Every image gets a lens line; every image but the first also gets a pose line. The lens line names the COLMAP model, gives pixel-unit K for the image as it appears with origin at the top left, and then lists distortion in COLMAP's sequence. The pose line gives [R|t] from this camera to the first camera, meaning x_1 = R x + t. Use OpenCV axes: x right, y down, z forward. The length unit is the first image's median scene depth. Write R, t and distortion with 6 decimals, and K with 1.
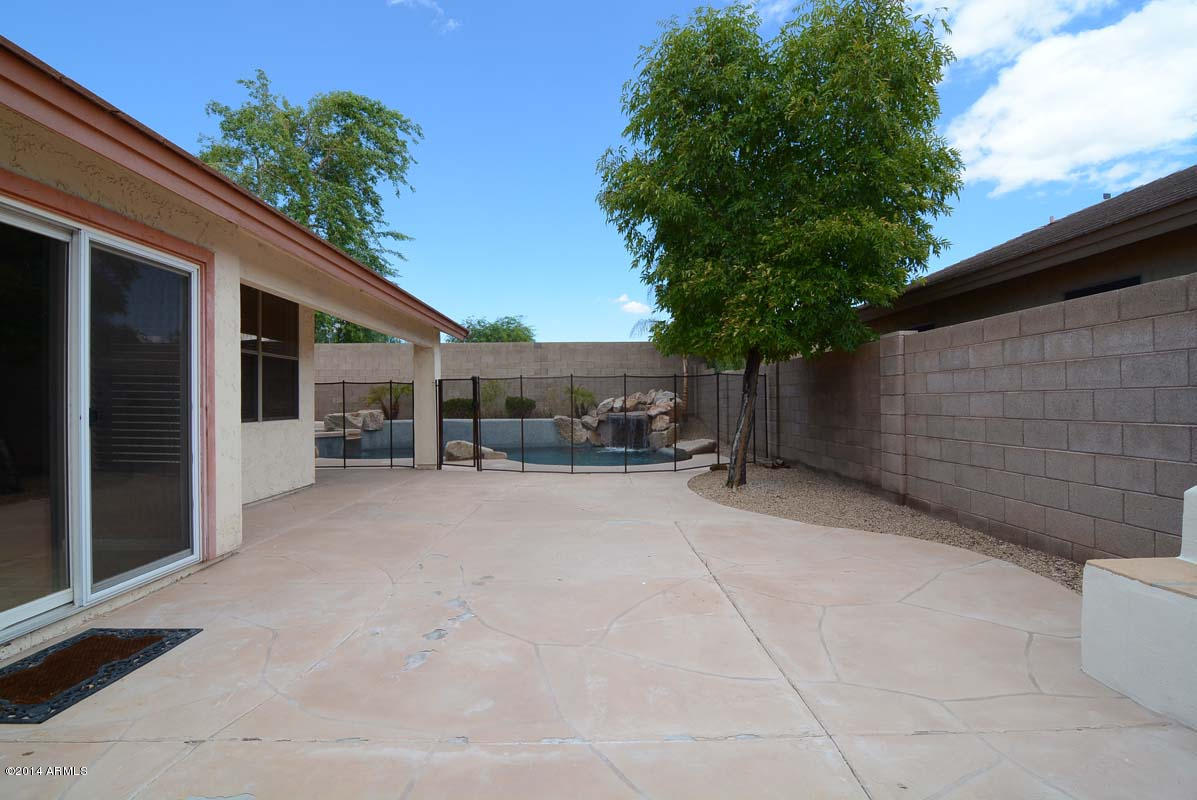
lens RADIAL K [[577.9, 0, 596.4], [0, 577.9, 399.6], [0, 0, 1]] dist [-0.012488, -0.001153]
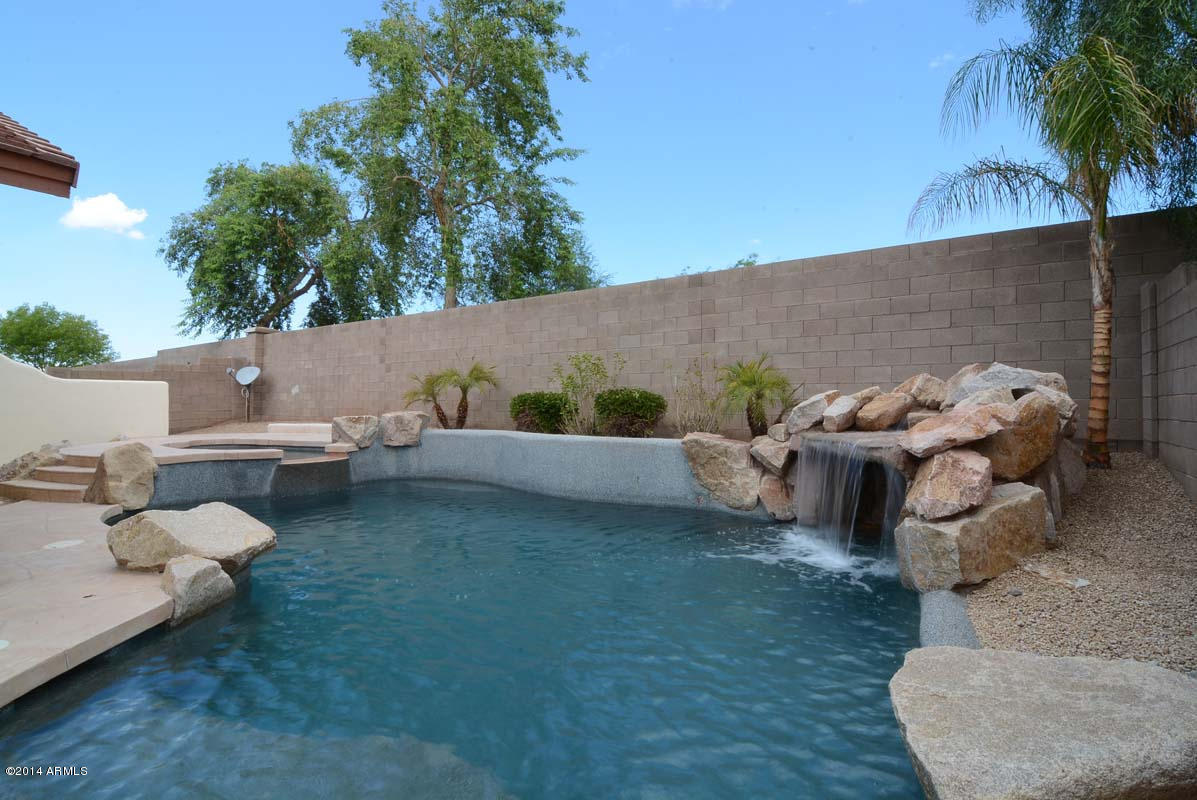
lens RADIAL K [[577.9, 0, 603.9], [0, 577.9, 403.1], [0, 0, 1]] dist [-0.012488, -0.001153]
pose [[0.812250, 0.010419, -0.583216, 0.123120], [-0.004357, 0.999921, 0.011795, 0.001225], [0.583293, -0.007040, 0.812232, 0.630917]]
